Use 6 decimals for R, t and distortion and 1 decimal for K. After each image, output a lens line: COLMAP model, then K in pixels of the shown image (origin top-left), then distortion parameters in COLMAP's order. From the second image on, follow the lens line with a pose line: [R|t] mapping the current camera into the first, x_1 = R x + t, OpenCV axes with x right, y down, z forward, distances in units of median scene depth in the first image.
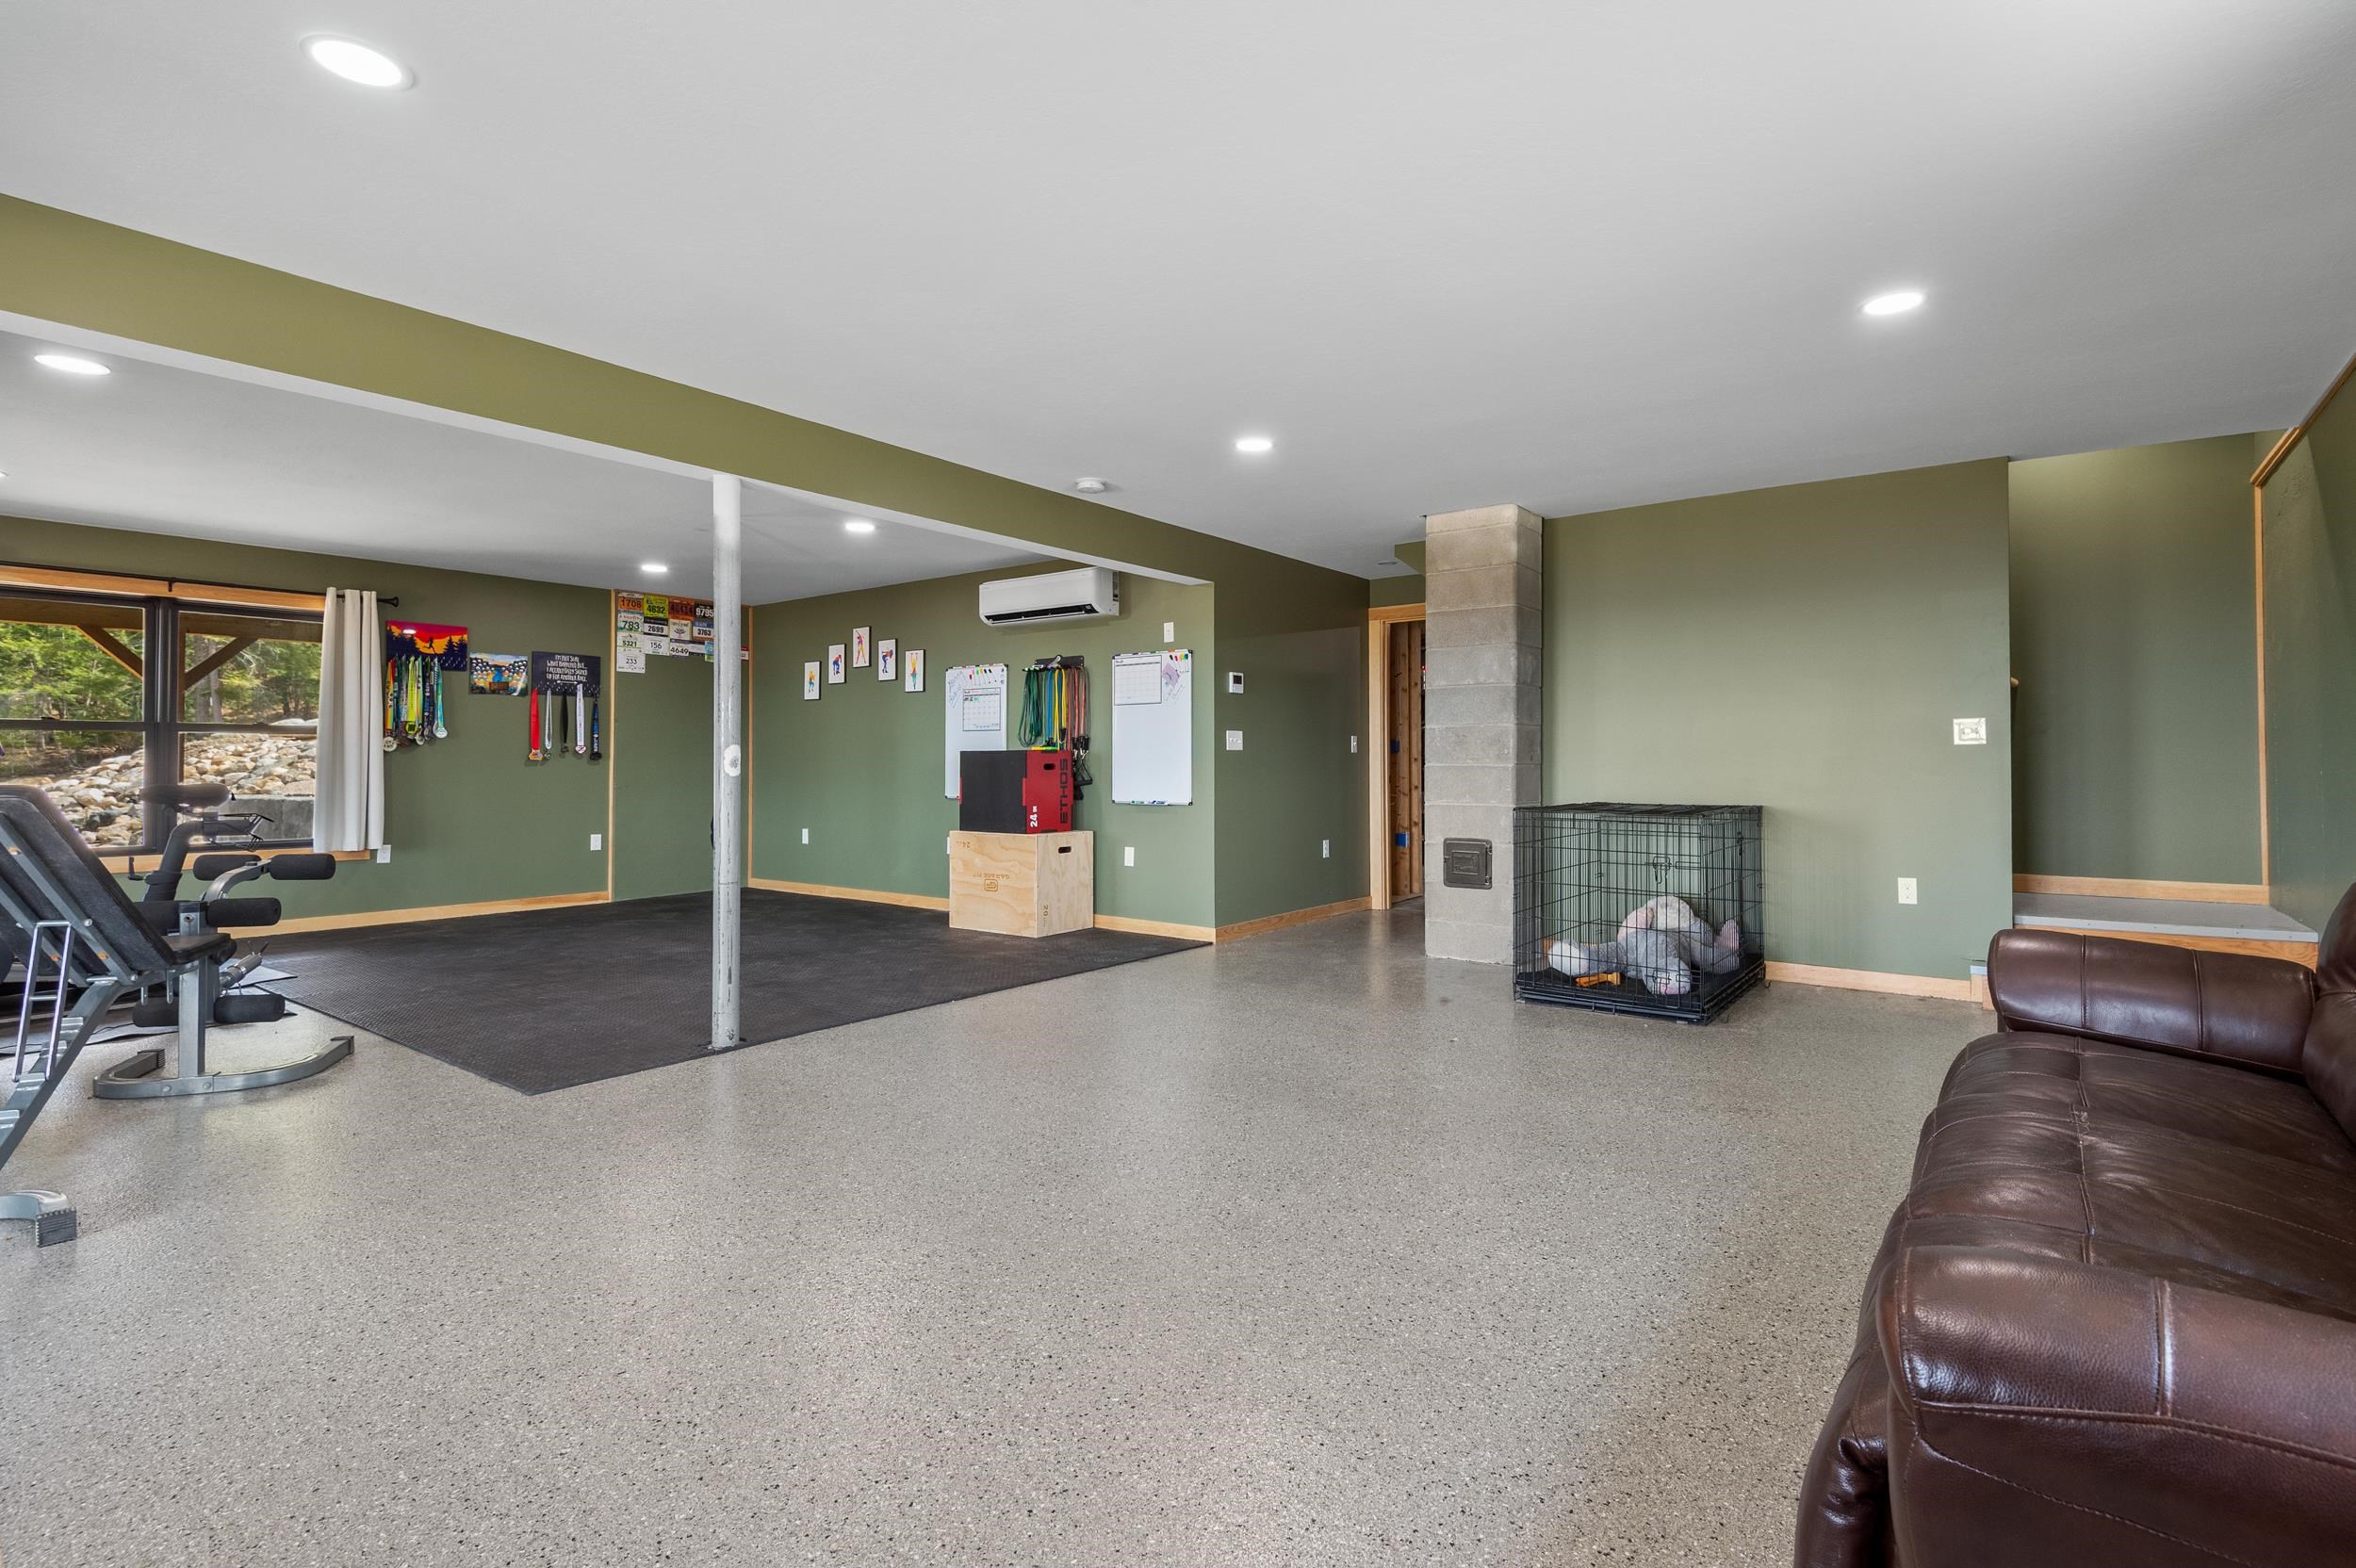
lens RADIAL K [[1134.7, 0, 1178.0], [0, 1134.7, 784.0], [0, 0, 1]] dist [-0.046532, -0.001285]
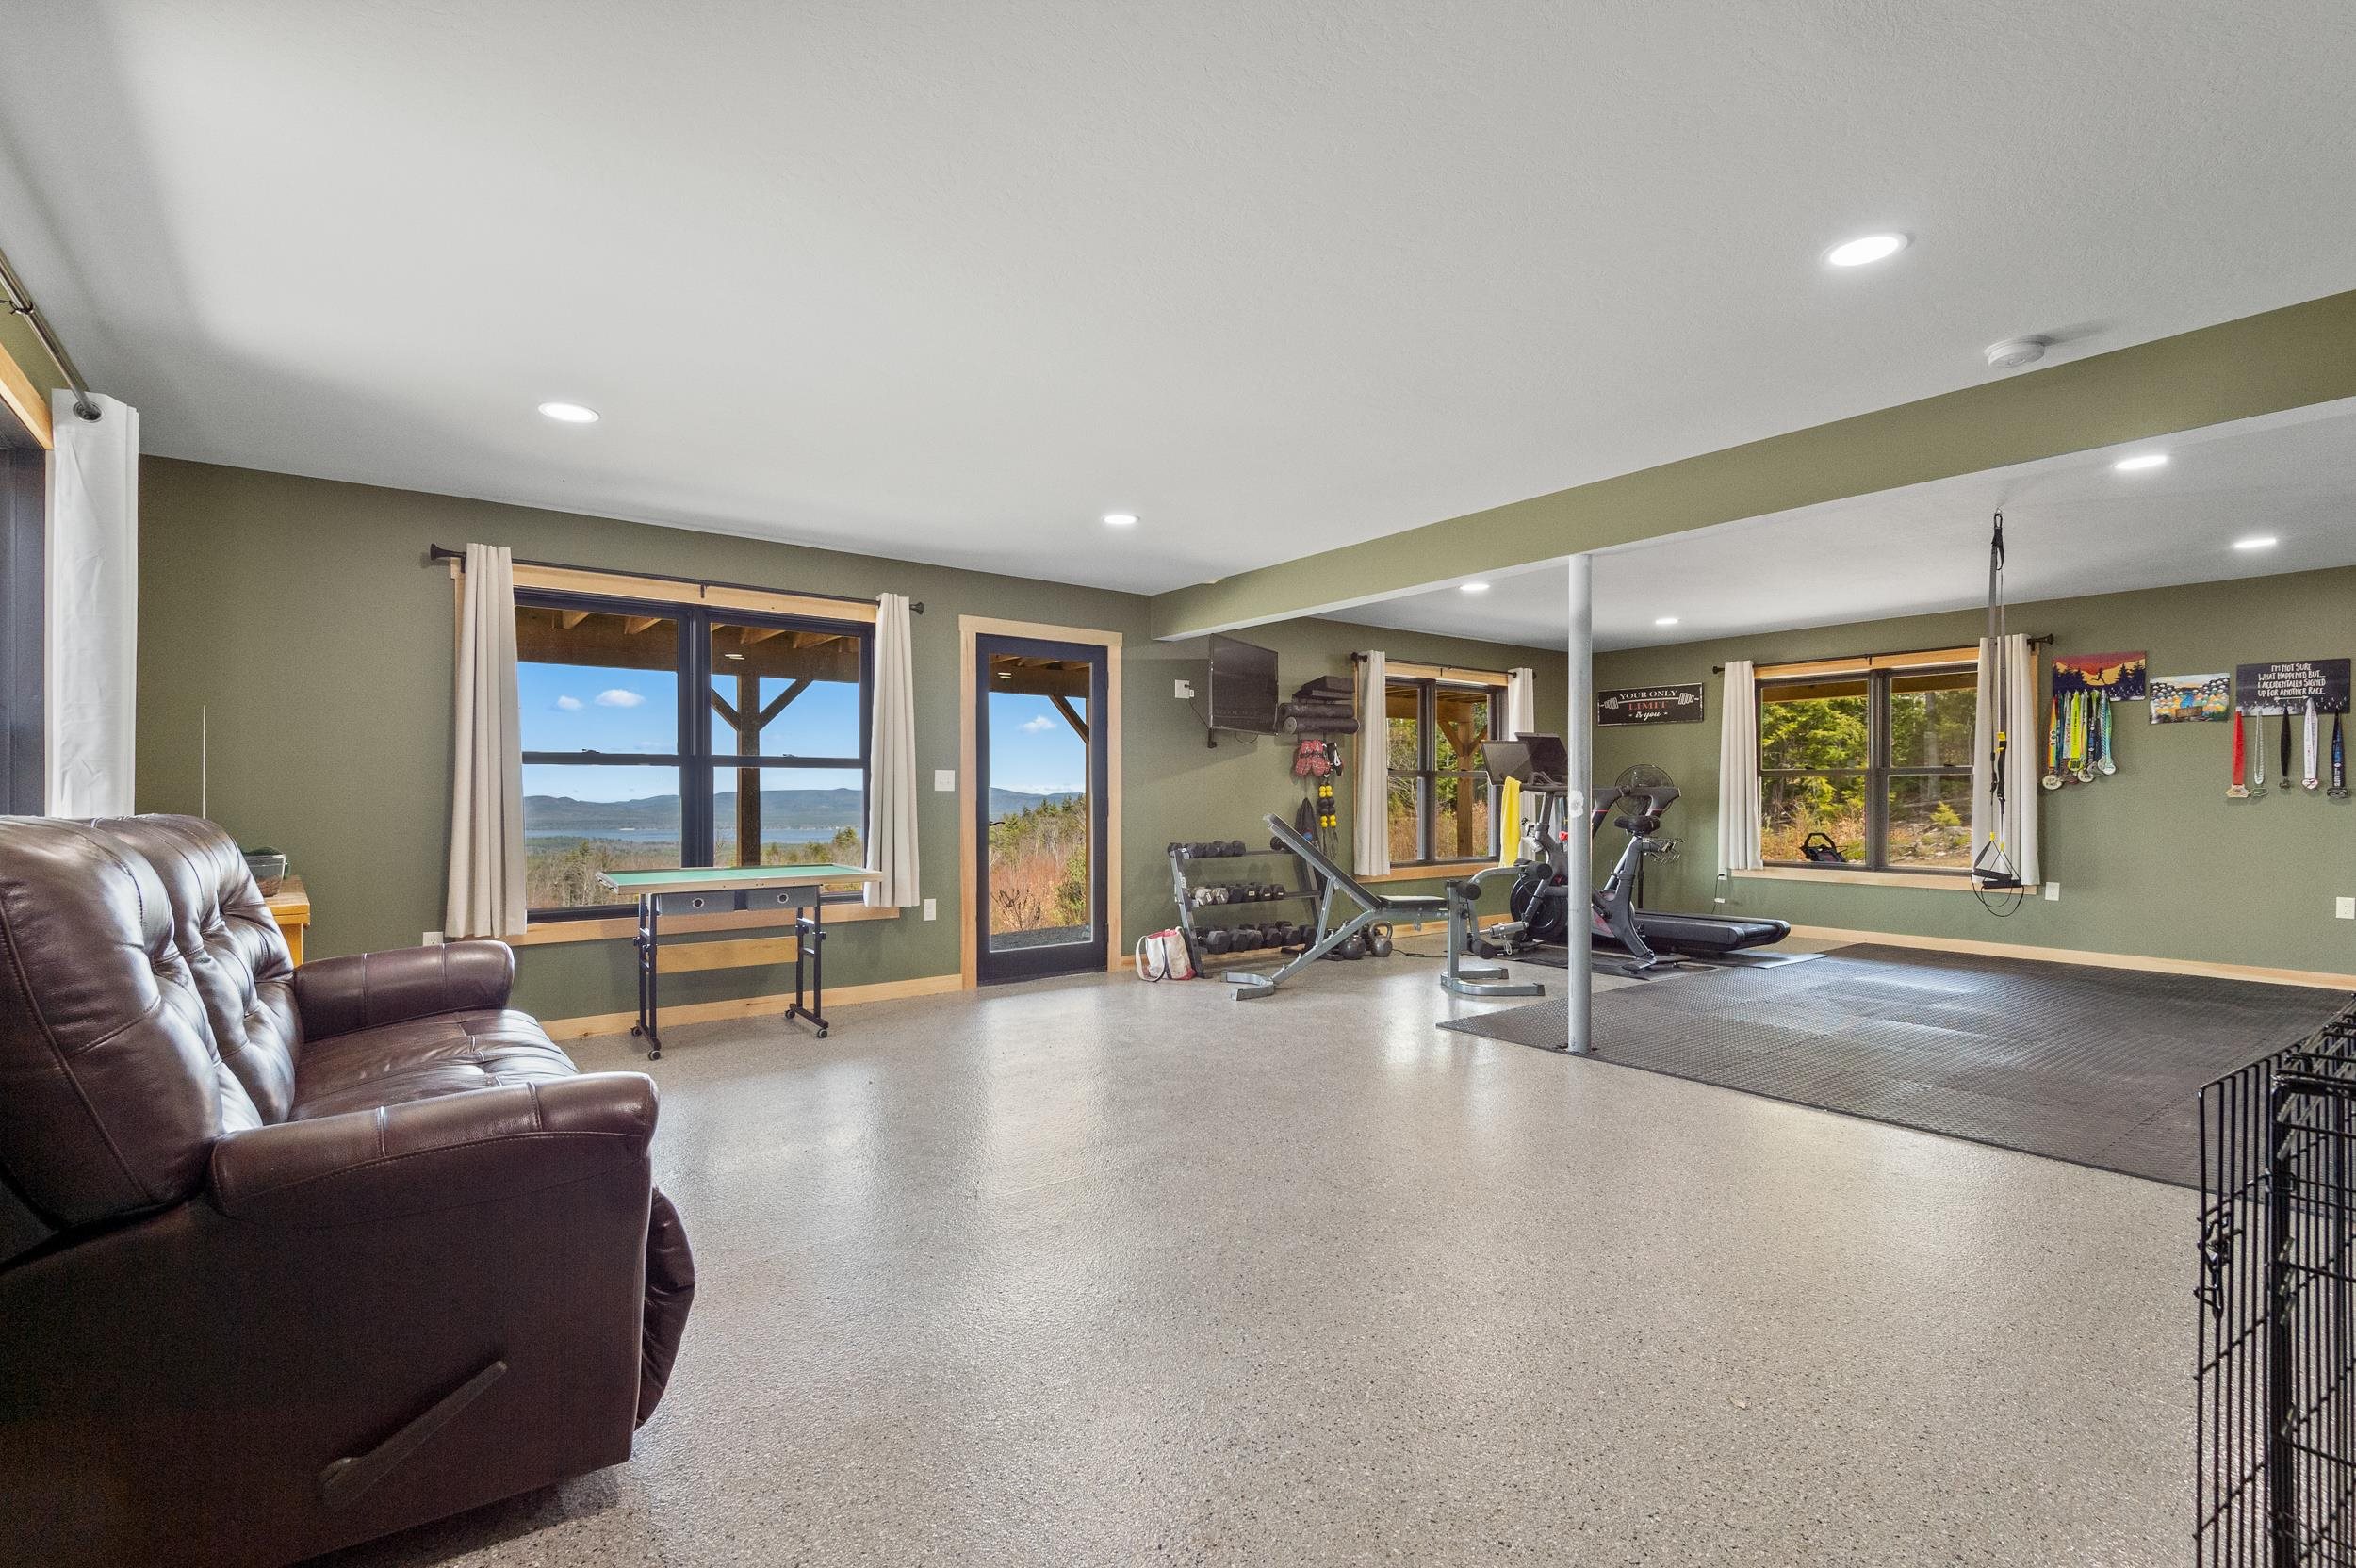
lens RADIAL K [[1084.3, 0, 1178.0], [0, 1084.3, 784.0], [0, 0, 1]] dist [-0.007795, -0.024788]
pose [[-0.301800, -0.012261, -0.953293, 0.421834], [-0.013545, 0.999872, -0.008572, -0.015284], [0.953275, 0.010325, -0.301927, 0.524631]]
